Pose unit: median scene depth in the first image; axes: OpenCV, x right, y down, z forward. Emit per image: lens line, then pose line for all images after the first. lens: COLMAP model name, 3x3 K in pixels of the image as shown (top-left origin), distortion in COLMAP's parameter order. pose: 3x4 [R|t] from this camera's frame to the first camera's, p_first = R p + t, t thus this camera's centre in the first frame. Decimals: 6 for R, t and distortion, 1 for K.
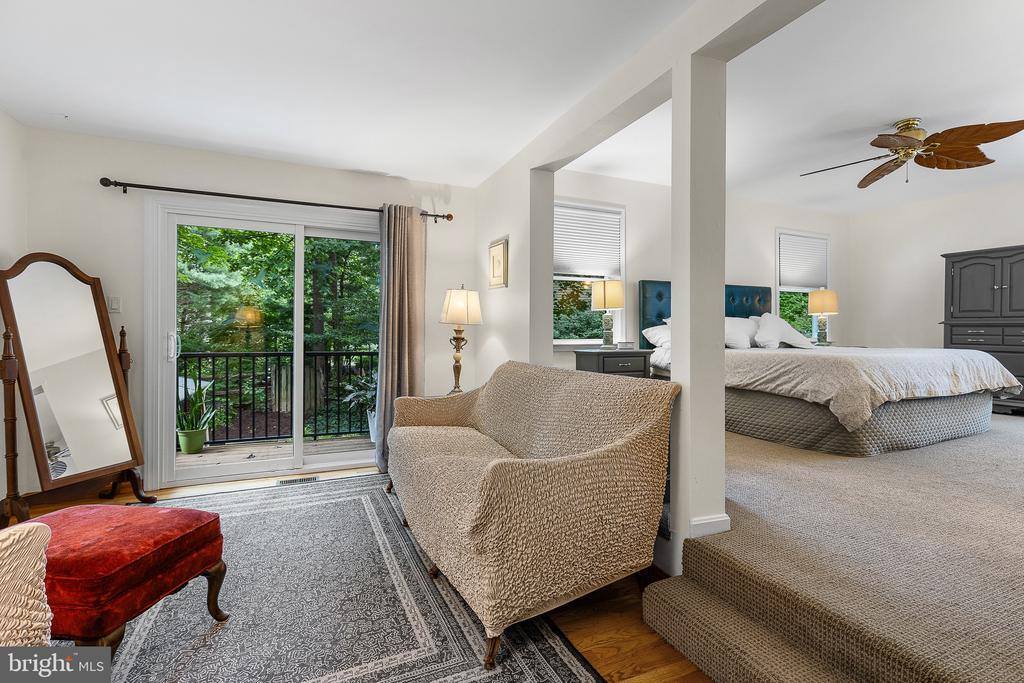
lens RADIAL K [[472.9, 0, 516.6], [0, 472.9, 331.7], [0, 0, 1]] dist [0.000341, 0.000149]
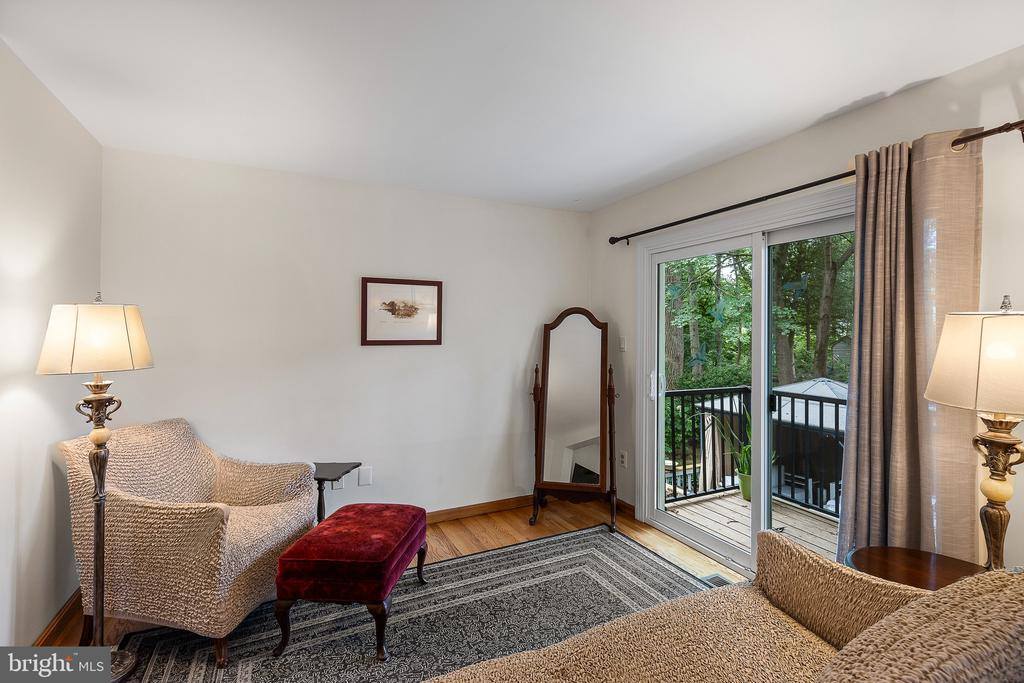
lens RADIAL K [[468.7, 0, 519.2], [0, 468.7, 328.9], [0, 0, 1]] dist [0.001765, 0.000025]
pose [[0.040899, -0.008947, -0.999123, 0.251233], [-0.002052, 0.999957, -0.009038, -0.076969], [0.999161, 0.002420, 0.040879, 0.651241]]
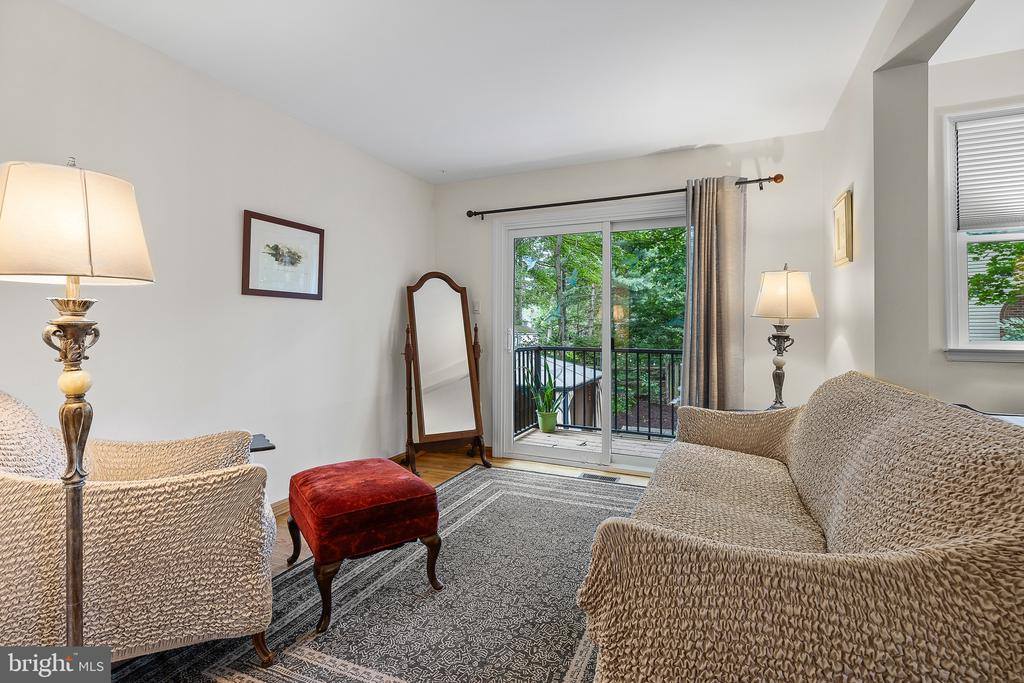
lens RADIAL K [[472.6, 0, 514.0], [0, 472.6, 322.3], [0, 0, 1]] dist [0.002433, -0.000533]
pose [[0.665782, -0.009501, -0.746086, 0.165943], [-0.000866, 0.999908, -0.013506, 0.001927], [0.746146, 0.009638, 0.665713, 0.201855]]
